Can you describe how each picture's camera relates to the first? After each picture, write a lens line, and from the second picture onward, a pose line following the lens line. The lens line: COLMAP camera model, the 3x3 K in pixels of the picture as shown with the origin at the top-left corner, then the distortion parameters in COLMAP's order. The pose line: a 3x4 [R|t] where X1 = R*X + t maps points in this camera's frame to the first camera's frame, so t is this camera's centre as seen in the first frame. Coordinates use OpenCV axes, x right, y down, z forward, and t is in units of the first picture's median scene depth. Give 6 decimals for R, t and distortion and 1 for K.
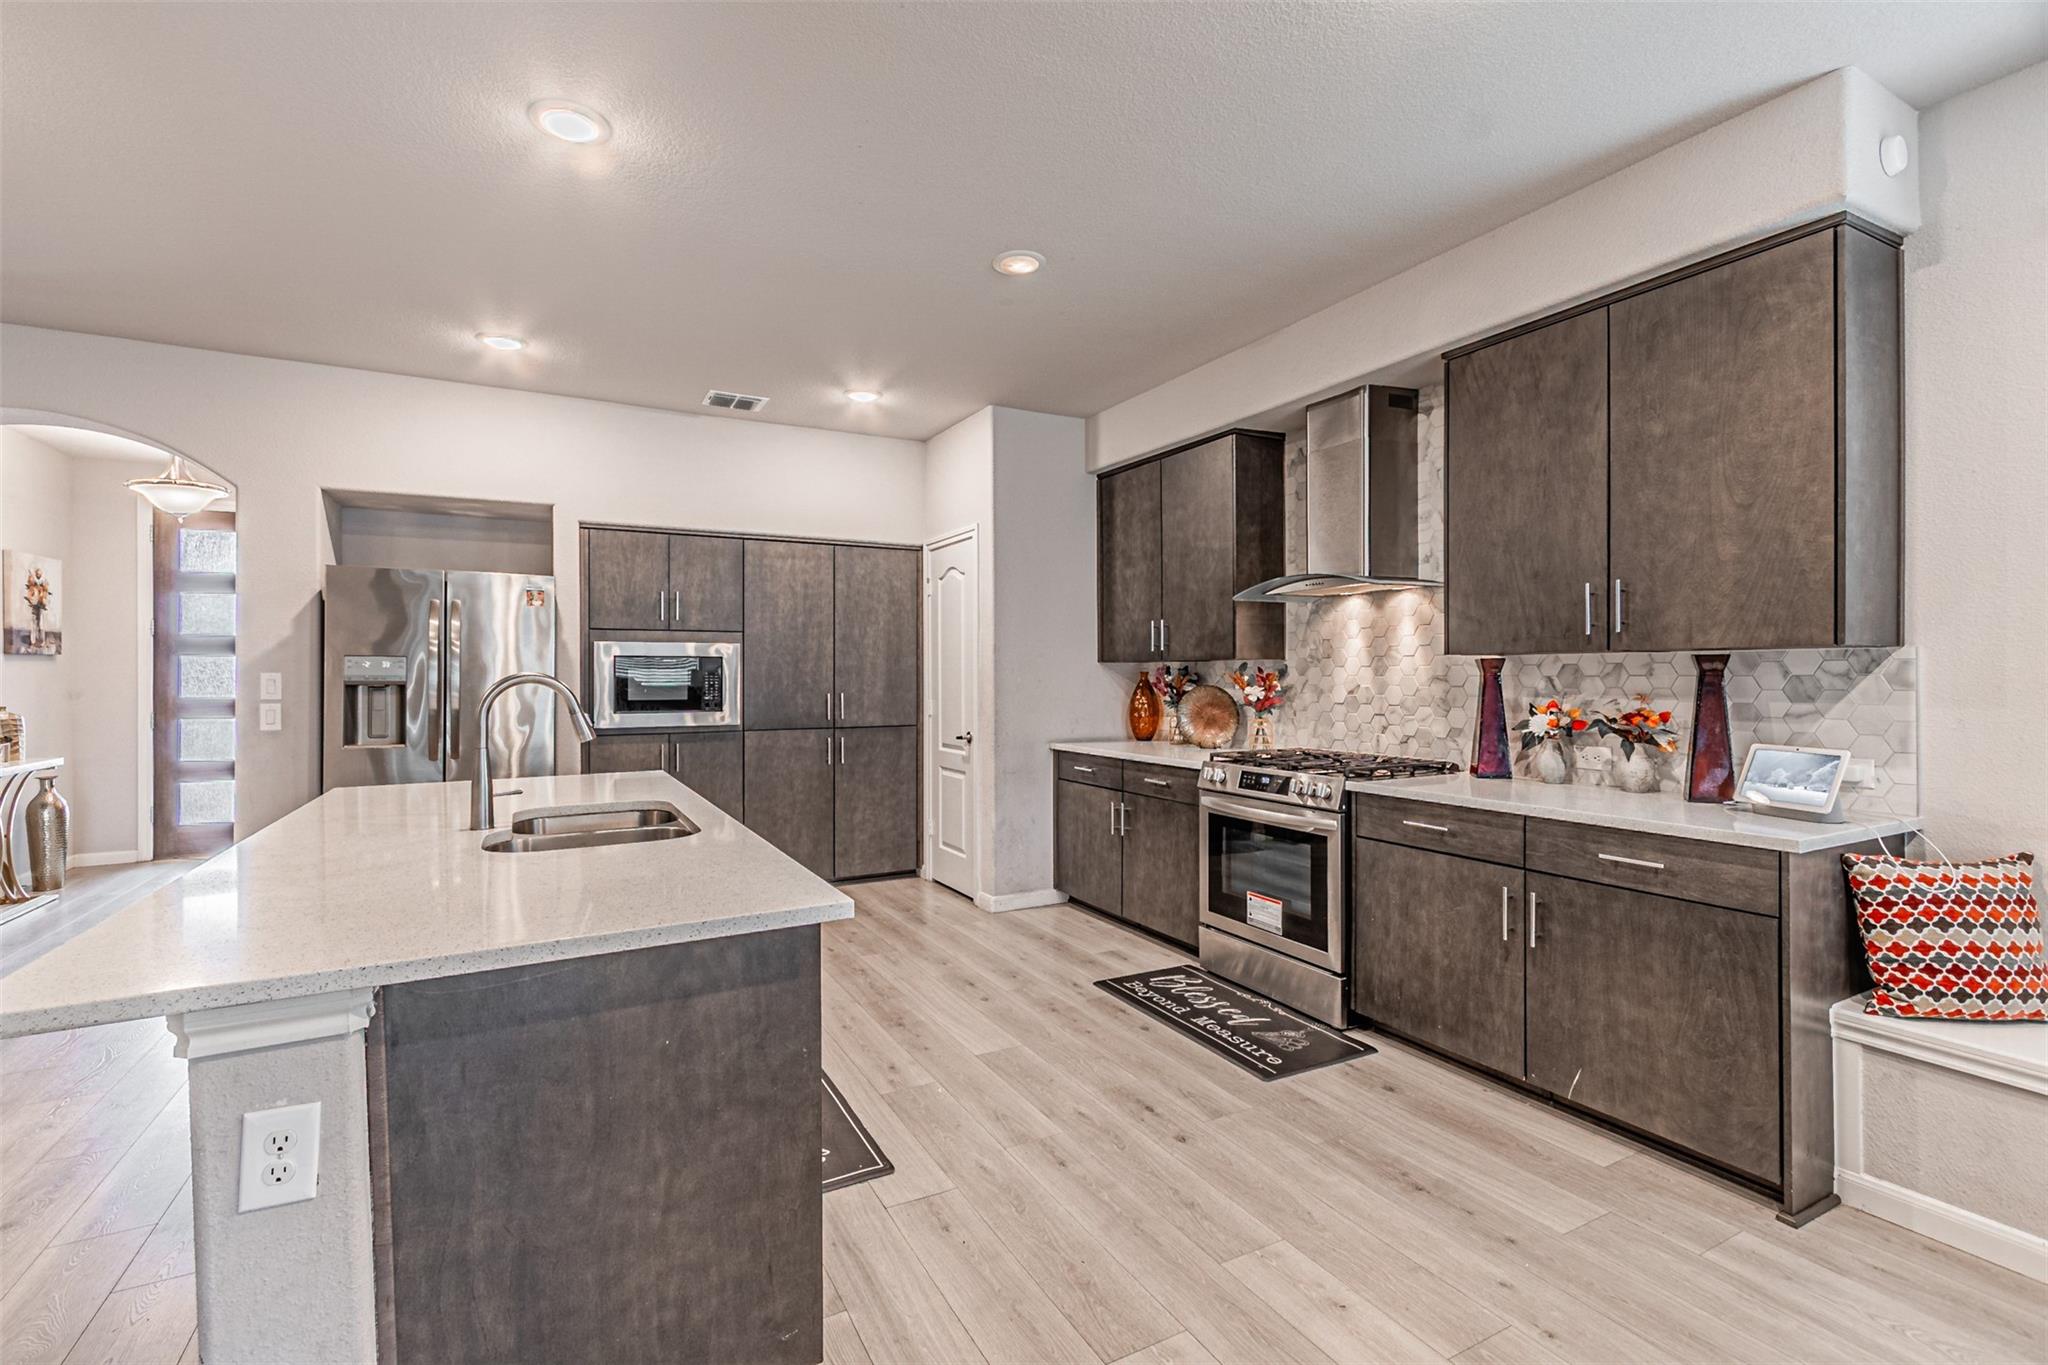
lens RADIAL K [[893.3, 0, 998.8], [0, 893.3, 672.6], [0, 0, 1]] dist [0.001877, -0.000678]
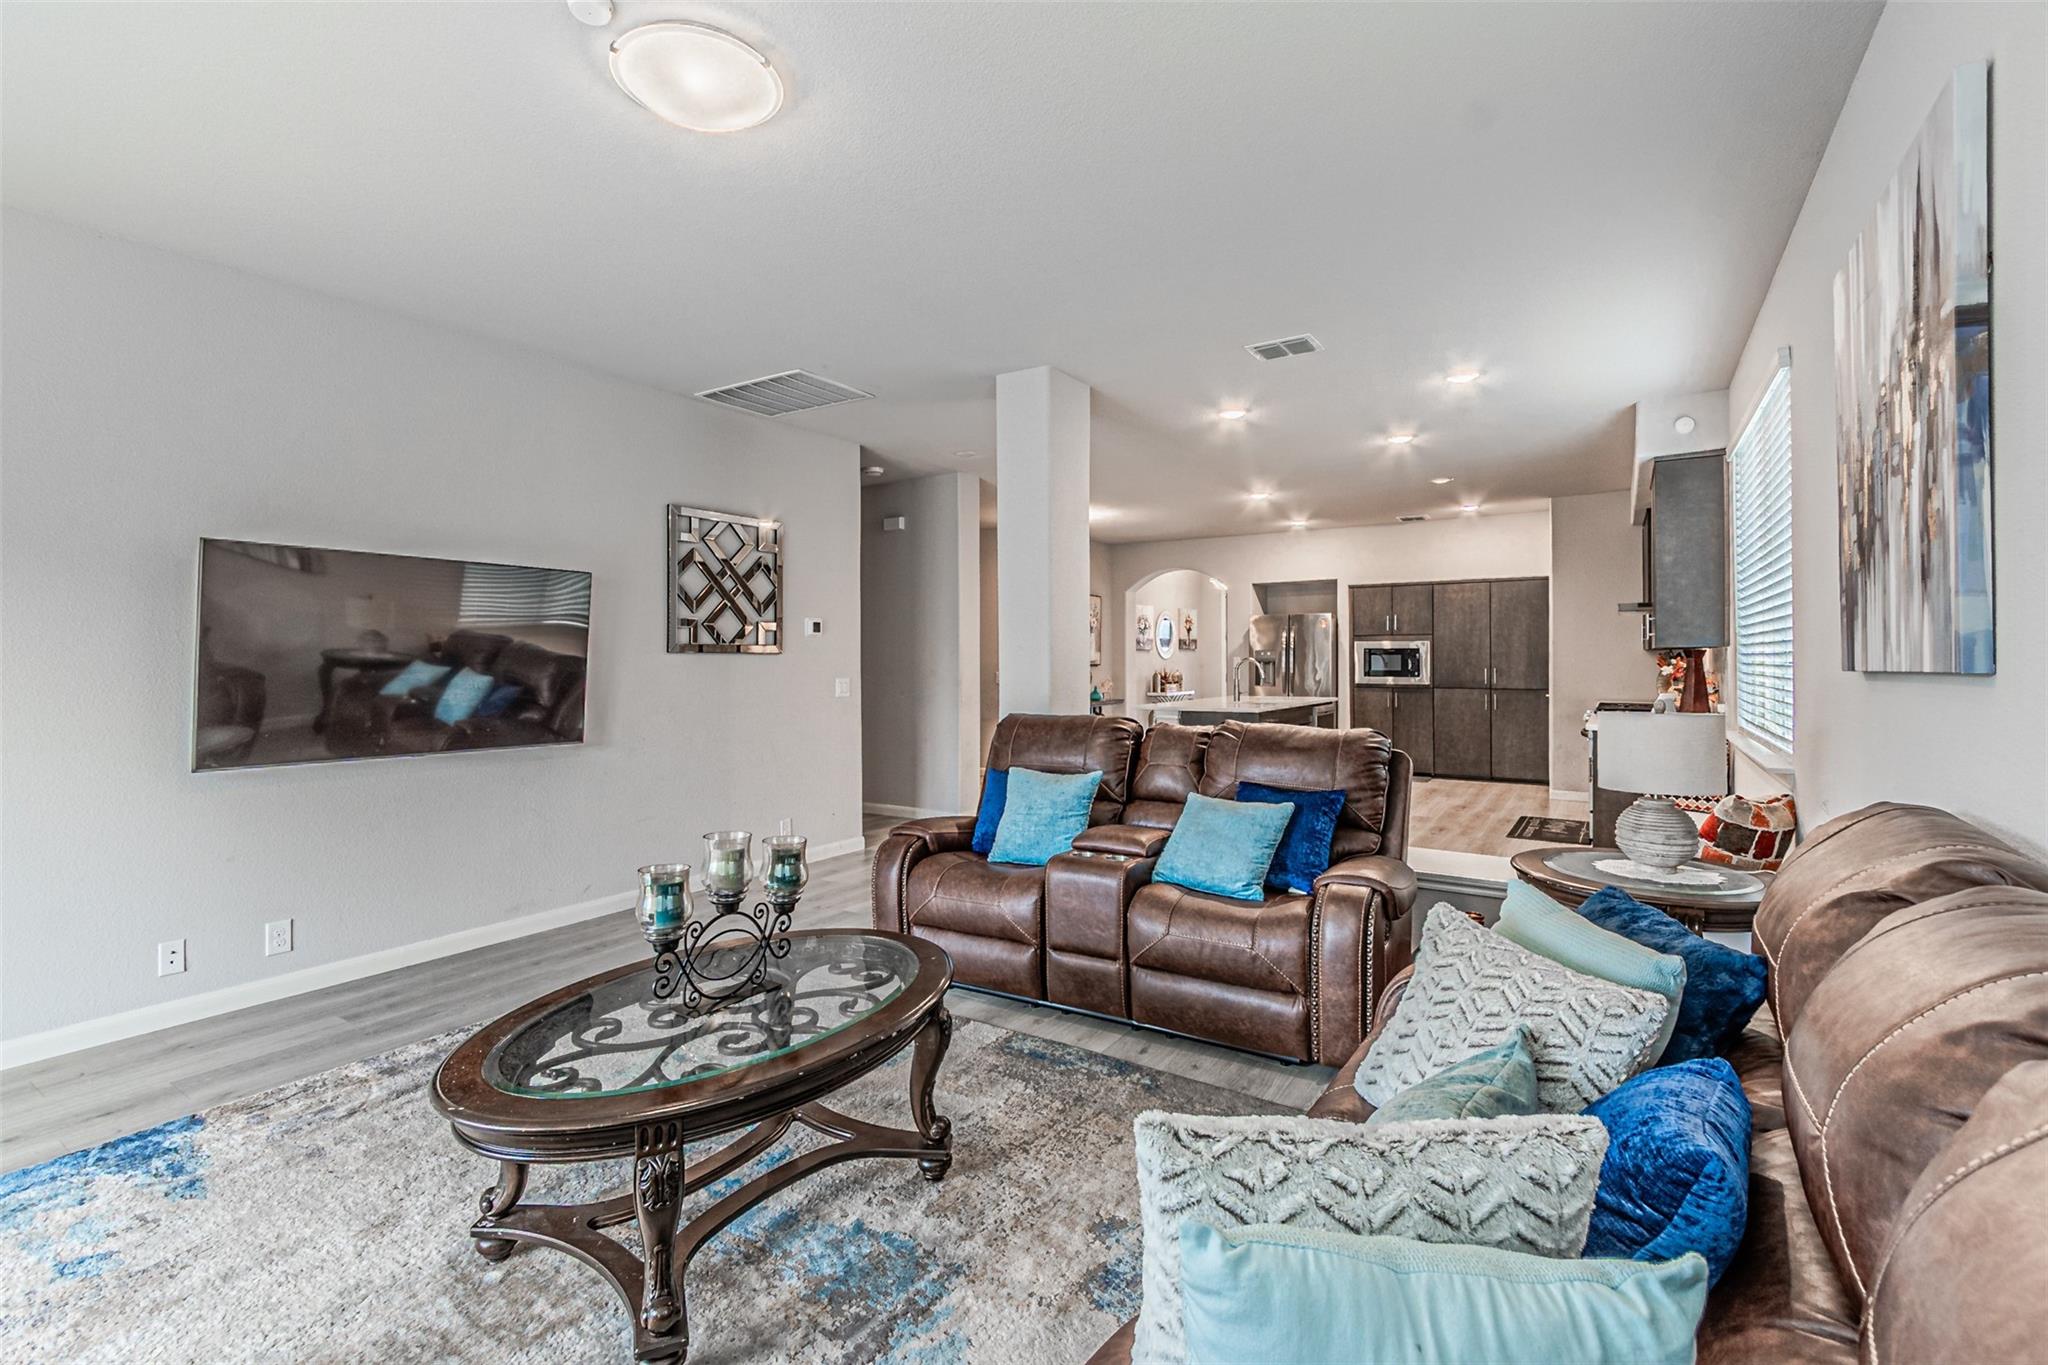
lens RADIAL K [[913.4, 0, 982.4], [0, 913.4, 658.5], [0, 0, 1]] dist [-0.008679, -0.000307]
pose [[0.449877, 0.000681, -0.893090, 1.053348], [0.003144, 0.999992, 0.002347, -0.003735], [0.893085, -0.003864, 0.449872, -0.733857]]
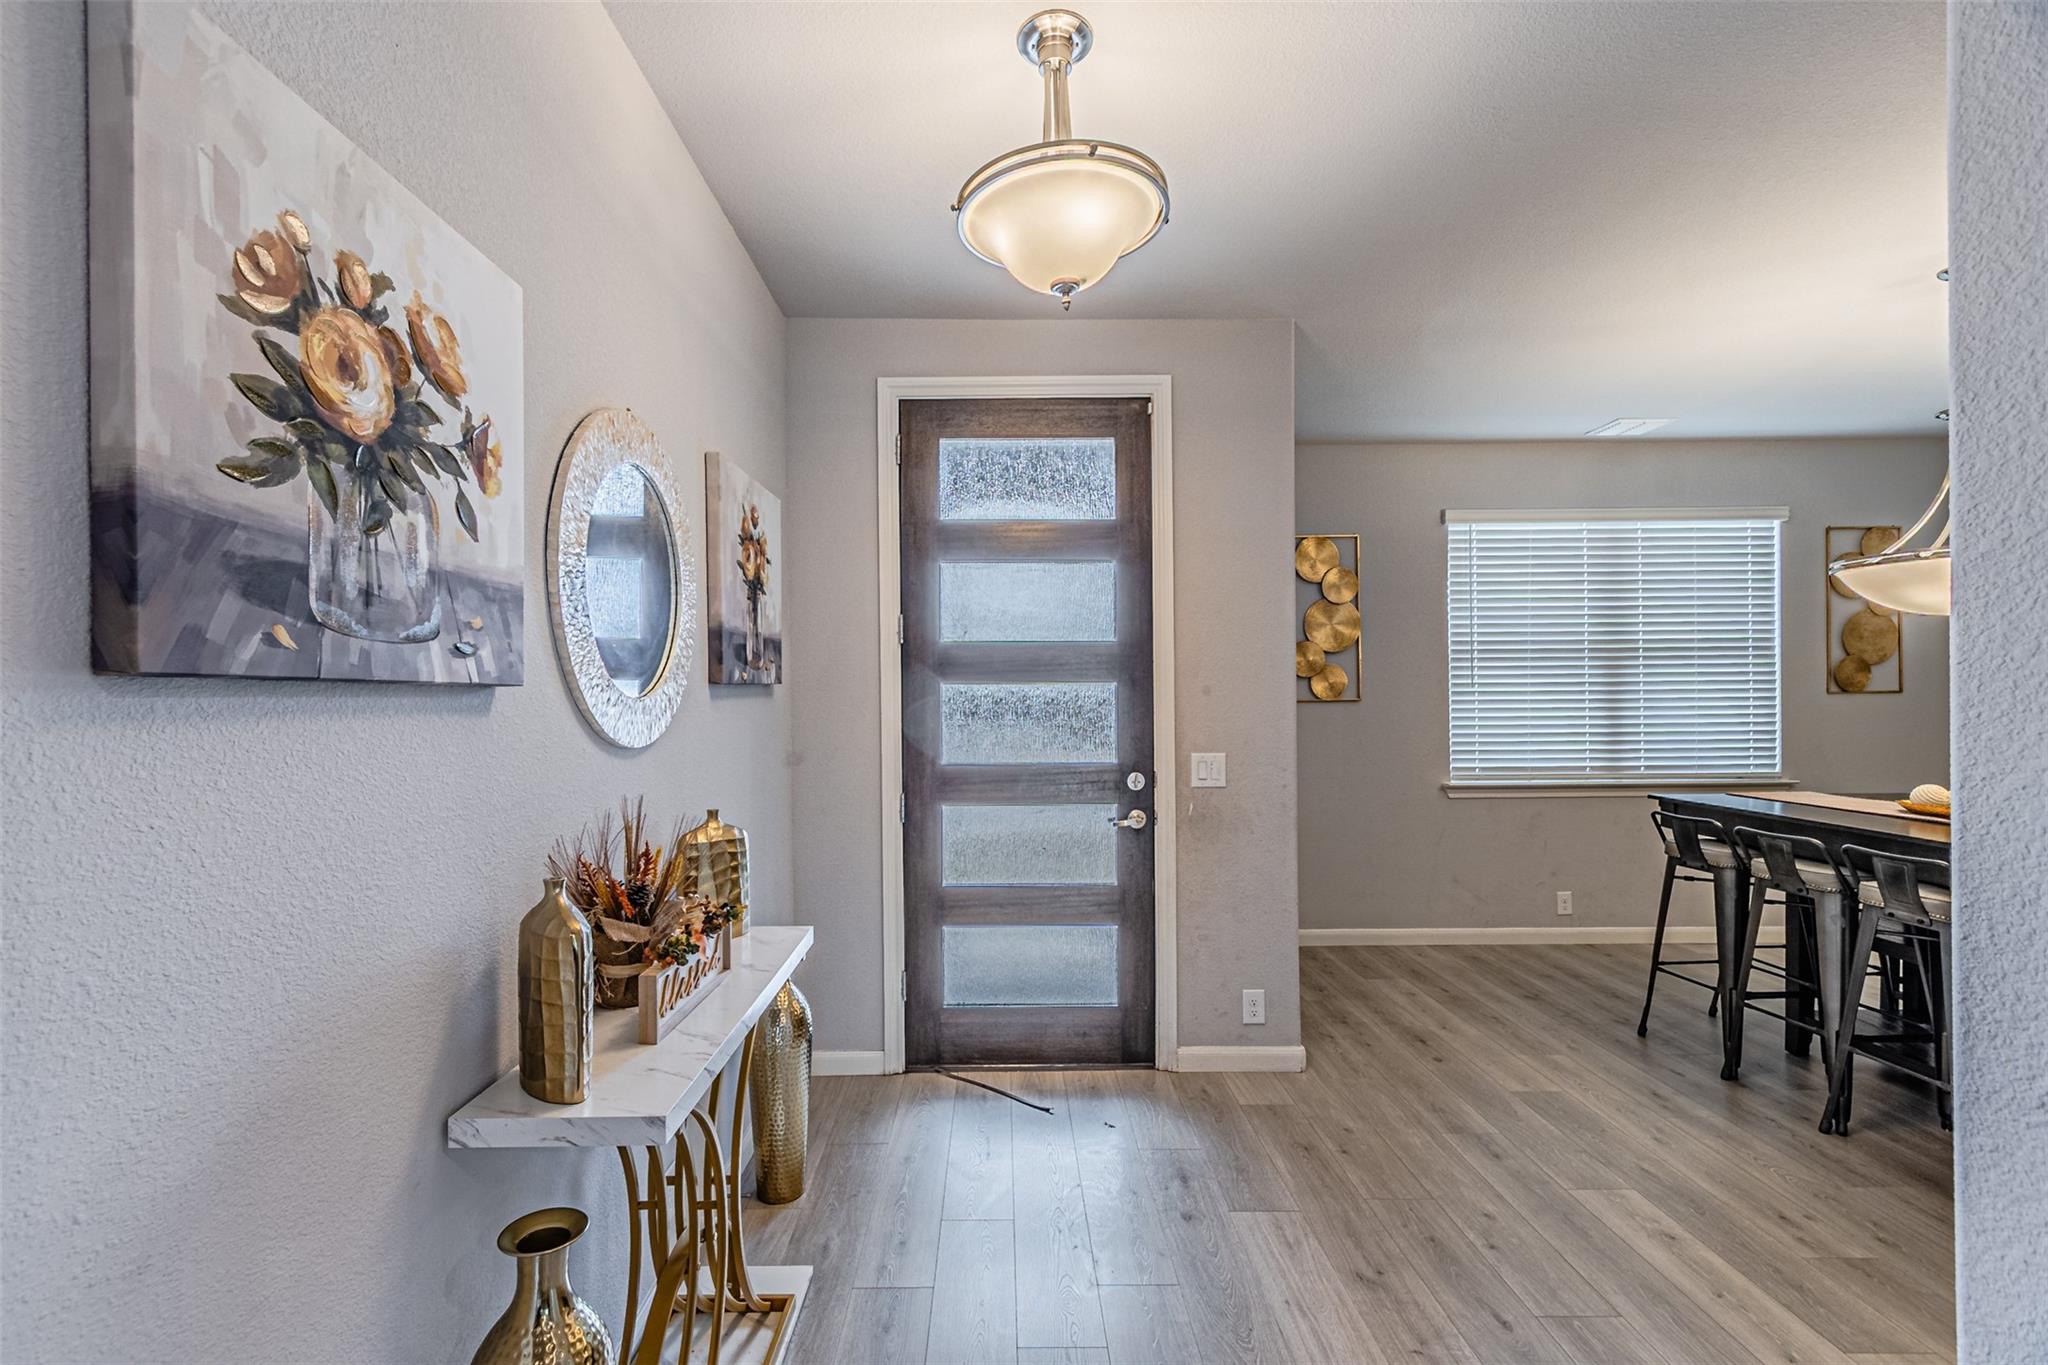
lens RADIAL K [[886.9, 0, 1033.7], [0, 886.9, 686.8], [0, 0, 1]] dist [0.000974, -0.007424]
pose [[0.901973, -0.009927, -0.431677, -0.857794], [0.008908, 0.999951, -0.004383, -0.017834], [0.431700, 0.000108, 0.902017, 0.741399]]
